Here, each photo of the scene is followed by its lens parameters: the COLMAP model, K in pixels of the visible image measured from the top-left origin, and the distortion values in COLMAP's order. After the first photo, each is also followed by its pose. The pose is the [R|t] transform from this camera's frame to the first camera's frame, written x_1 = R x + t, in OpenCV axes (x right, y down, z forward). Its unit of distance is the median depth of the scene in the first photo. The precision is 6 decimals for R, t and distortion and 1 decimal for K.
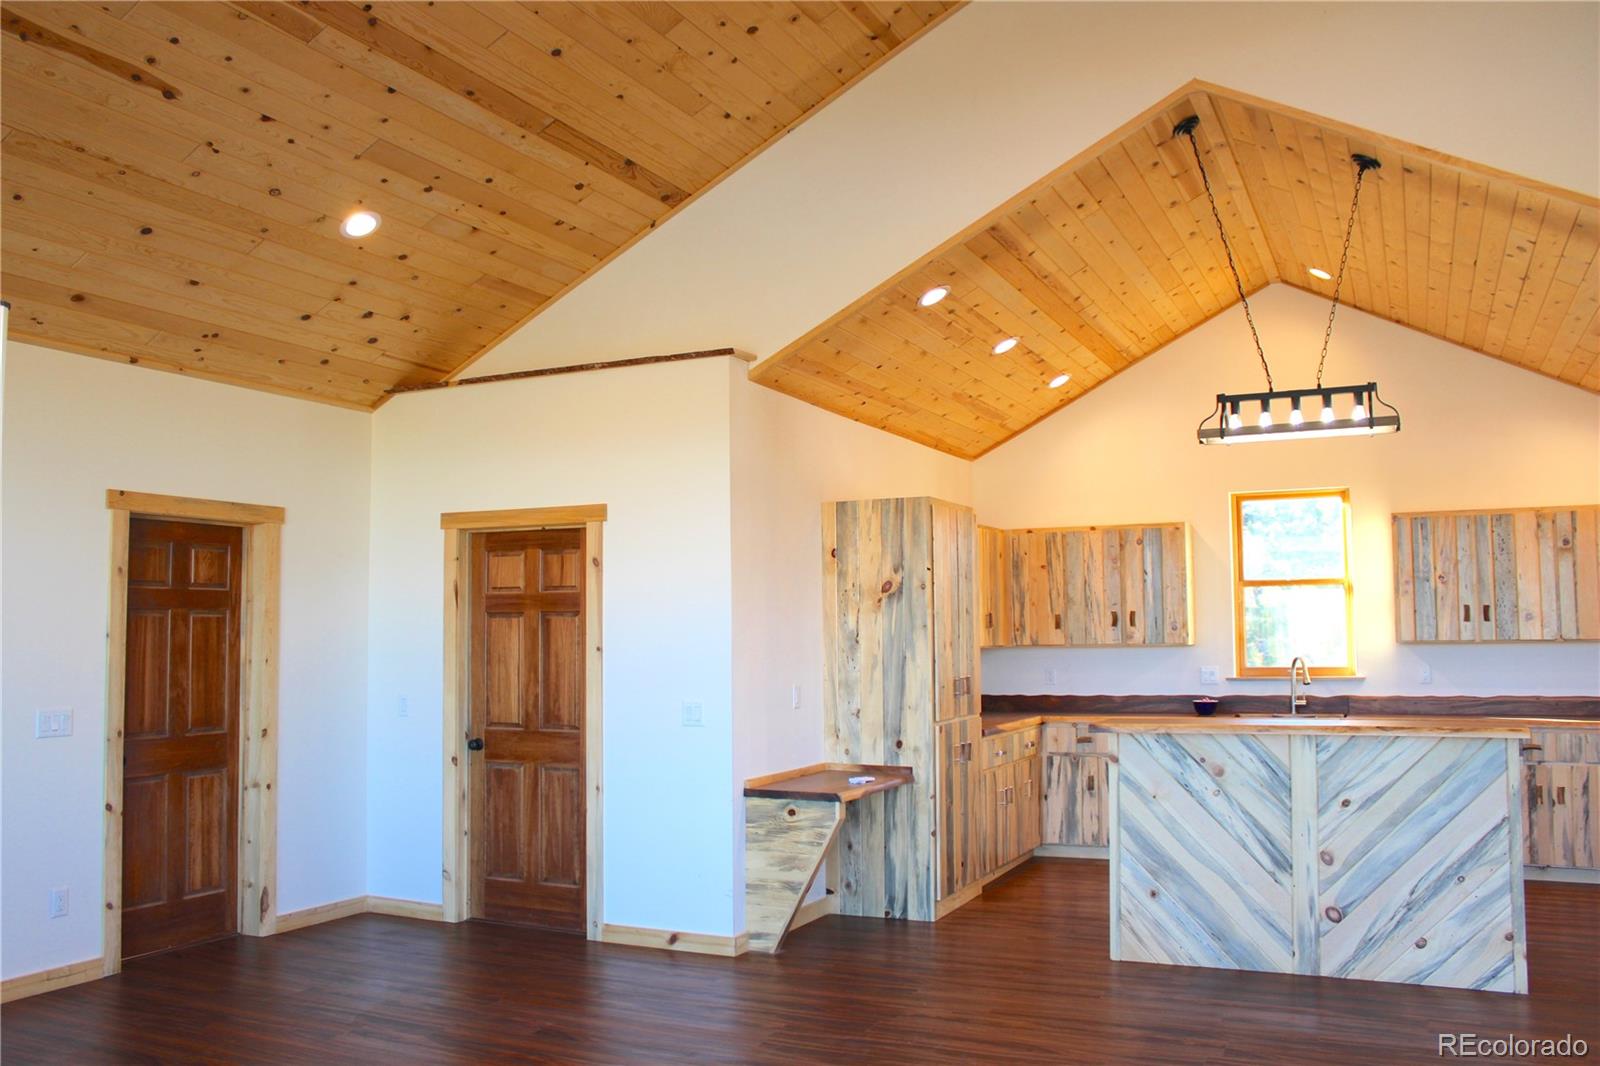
lens RADIAL K [[1337.1, 0, 792.4], [0, 1337.1, 526.2], [0, 0, 1]] dist [-0.161716, 0.146856]
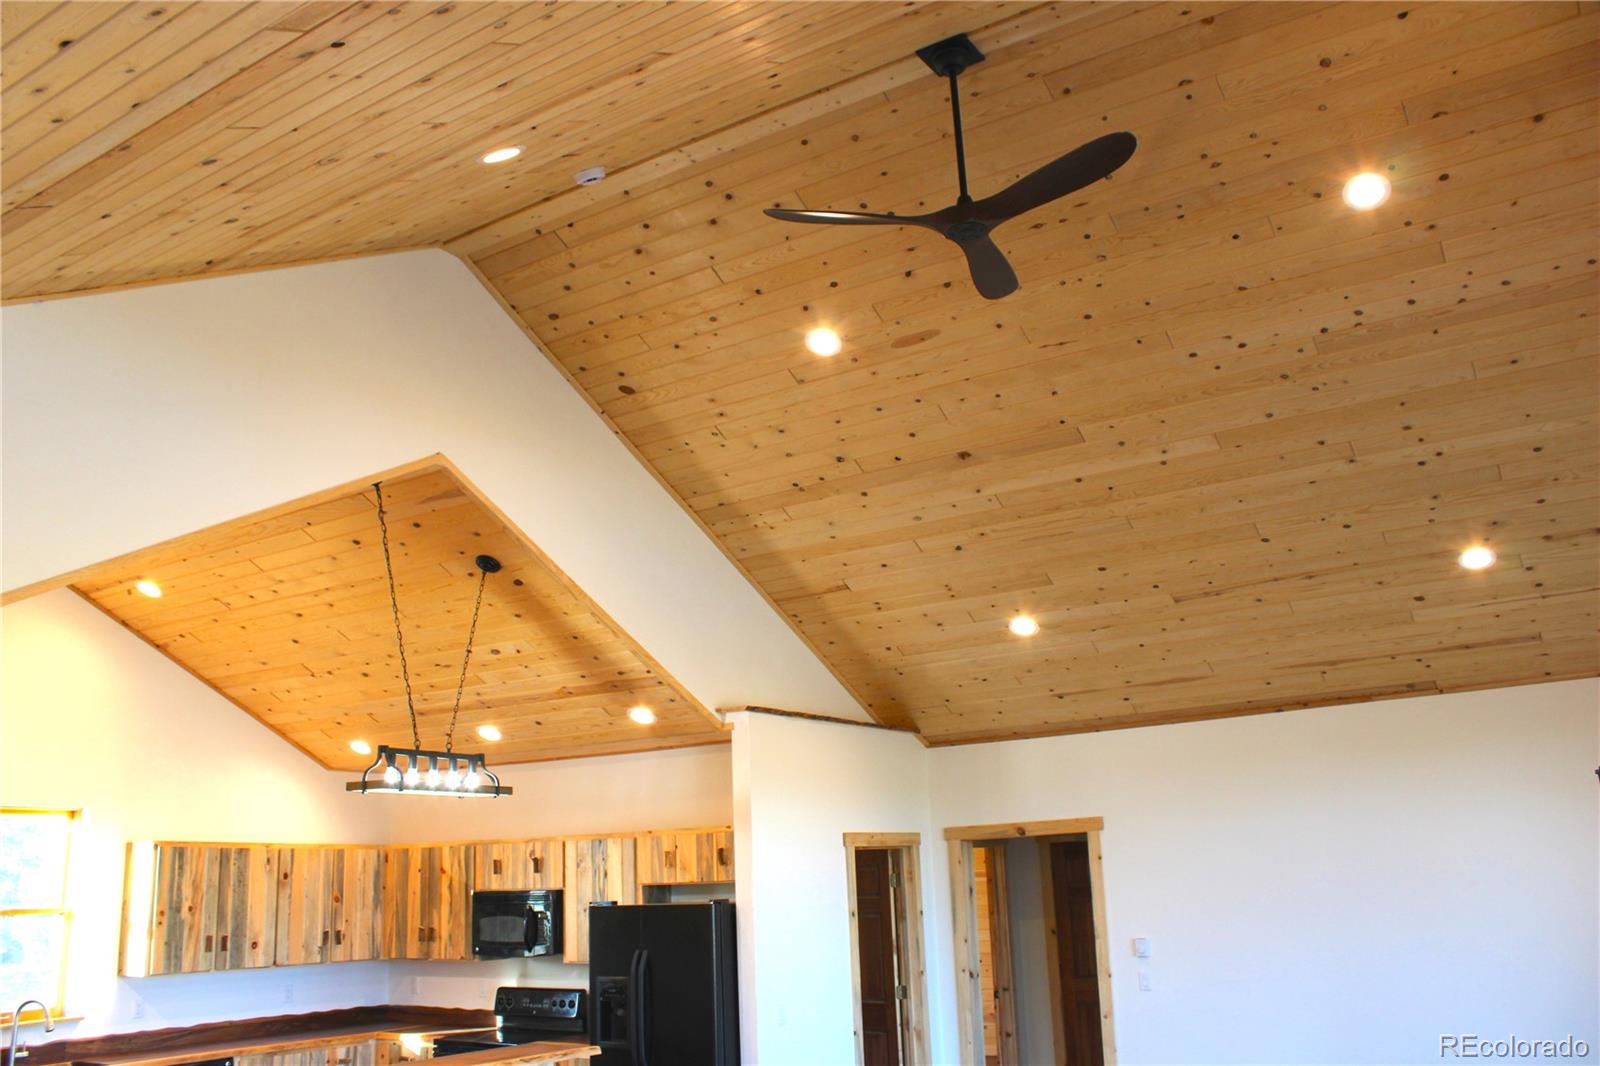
lens RADIAL K [[1337.1, 0, 792.4], [0, 1337.1, 526.2], [0, 0, 1]] dist [-0.161716, 0.146856]
pose [[0.125809, 0.257800, 0.957972, -0.588187], [-0.043876, 0.966146, -0.254238, -0.016177], [-0.991084, -0.010046, 0.132861, 0.480502]]
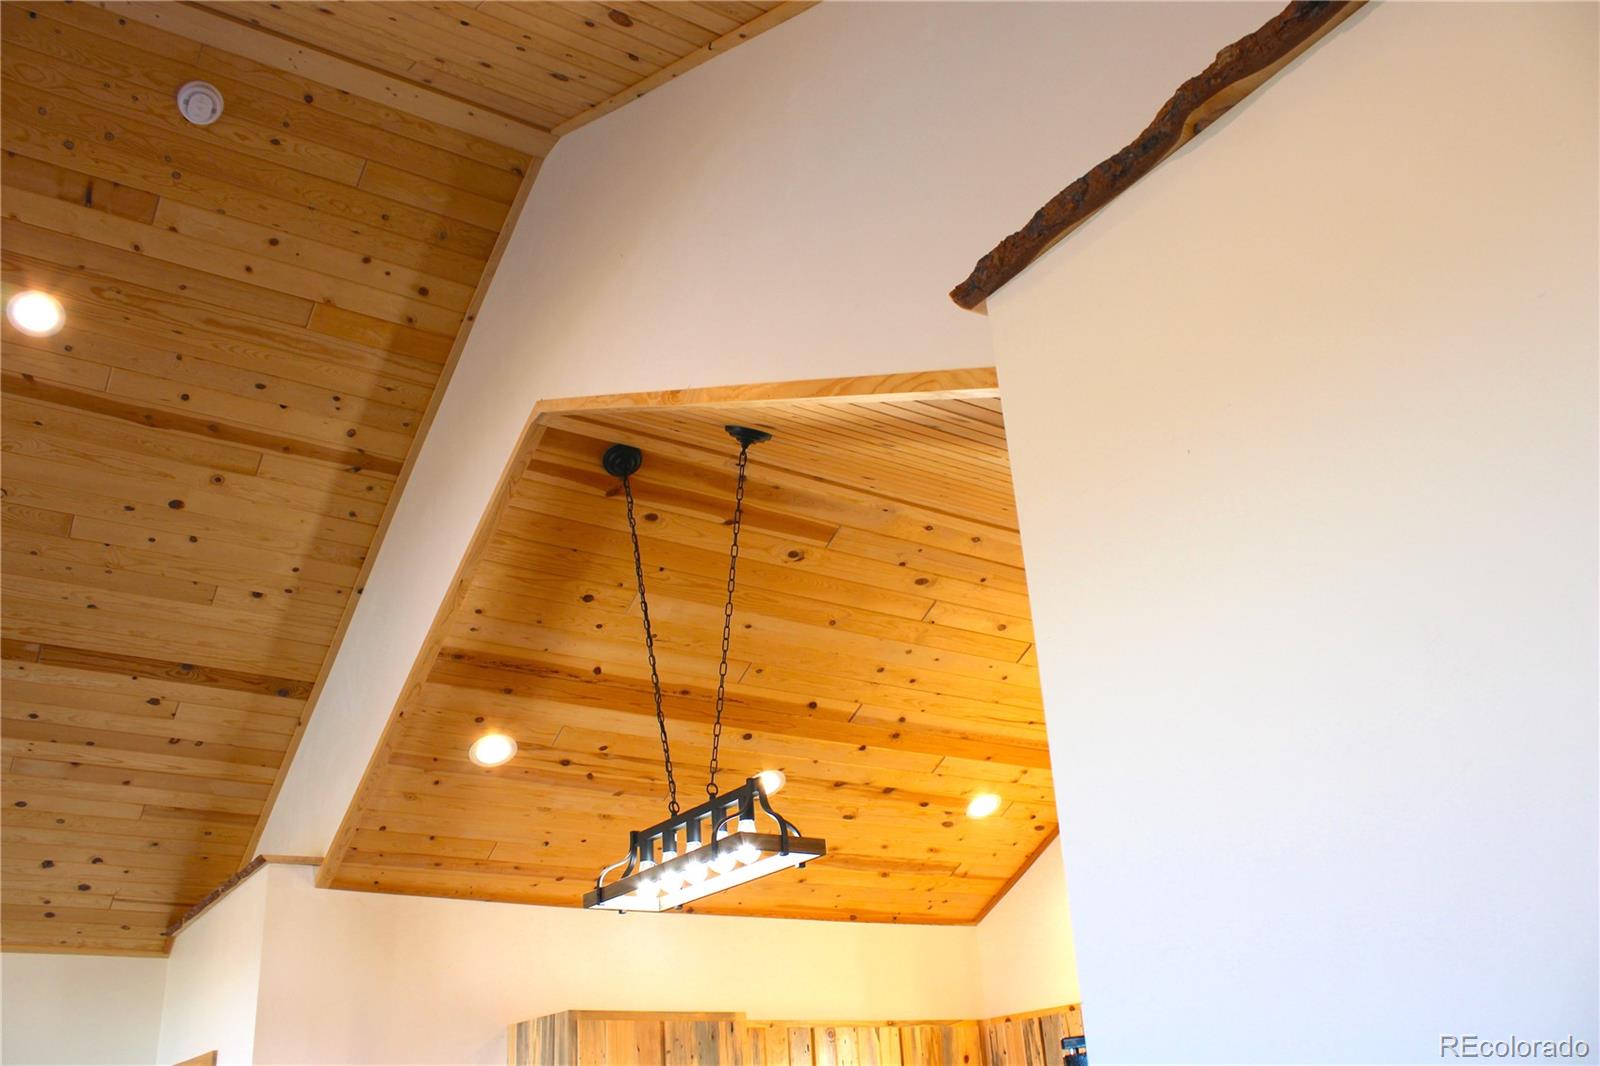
lens RADIAL K [[1337.1, 0, 792.4], [0, 1337.1, 526.2], [0, 0, 1]] dist [-0.161716, 0.146856]
pose [[0.855723, -0.256493, -0.449387, 0.636838], [0.088303, 0.928142, -0.361600, 0.001930], [0.509843, 0.269747, 0.816882, 0.411999]]
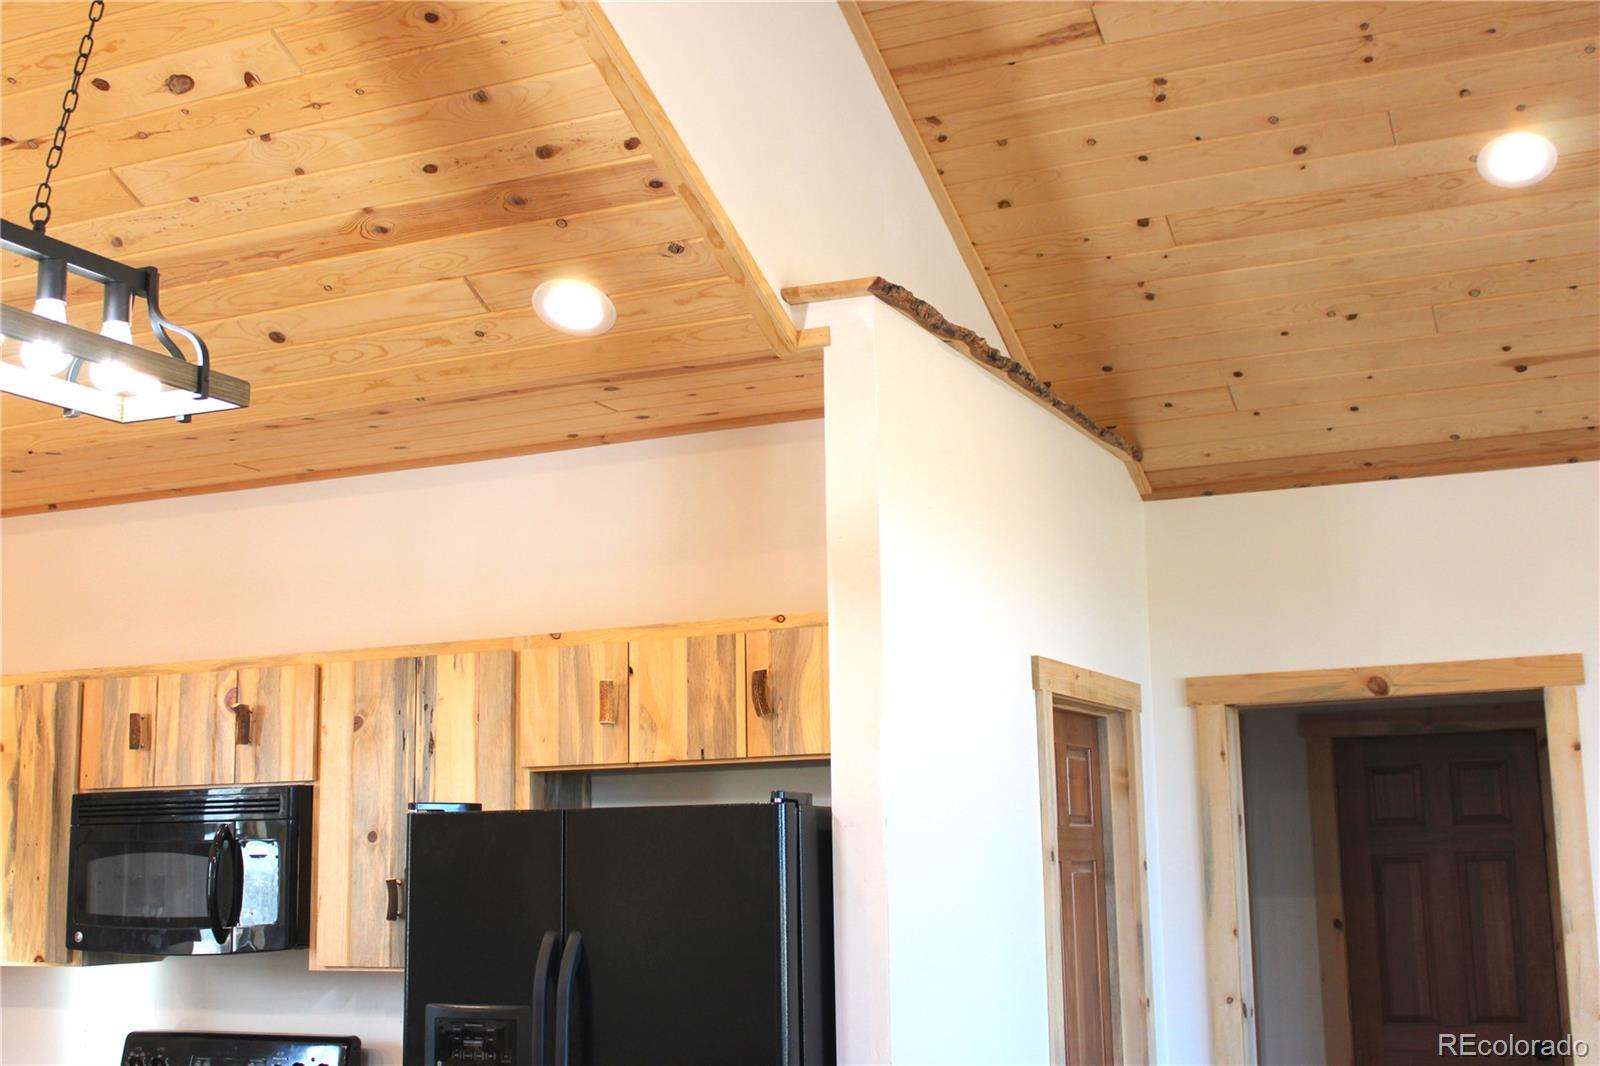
lens RADIAL K [[1938.4, 0, 796.6], [0, 1938.4, 512.4], [0, 0, 1]] dist [-0.051372, 0.014741]
pose [[-0.012783, 0.187089, 0.982260, -0.049167], [-0.063389, 0.980213, -0.187524, 0.034279], [-0.997907, -0.064661, -0.000670, 0.690269]]
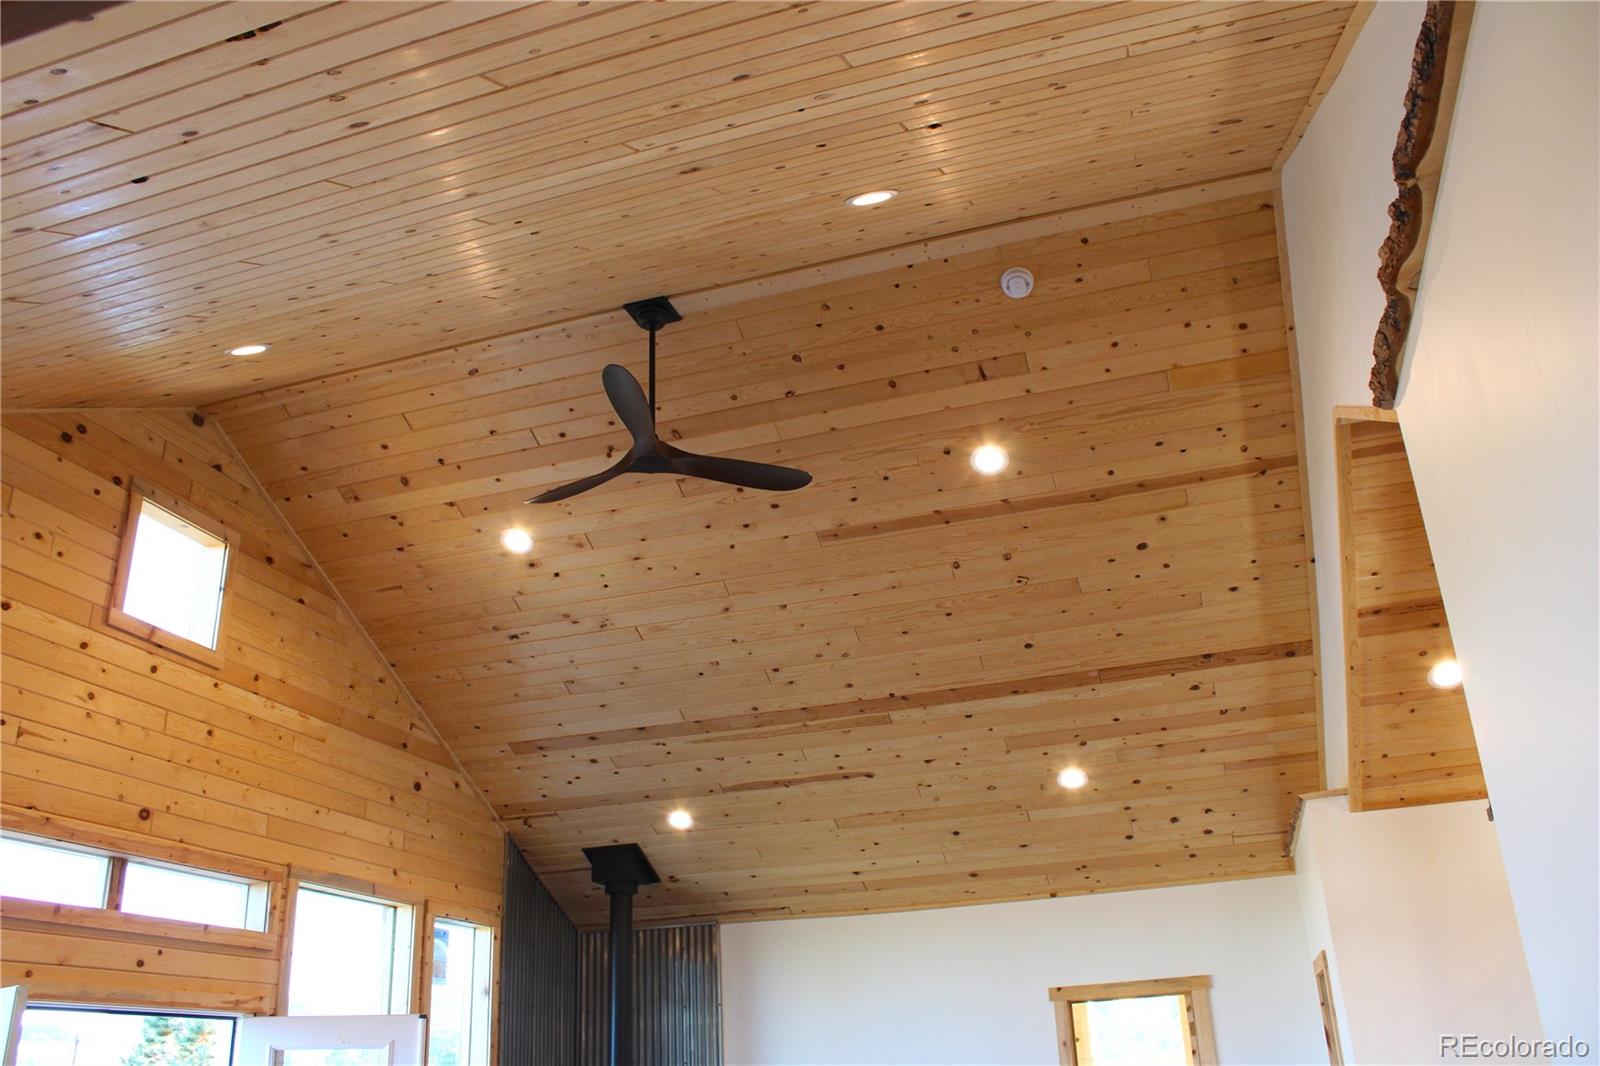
lens RADIAL K [[1337.1, 0, 792.4], [0, 1337.1, 526.2], [0, 0, 1]] dist [-0.161716, 0.146856]
pose [[0.131890, -0.384575, -0.913623, 0.865817], [0.120231, 0.921076, -0.370356, 0.002763], [0.983946, -0.061000, 0.167719, 0.425852]]
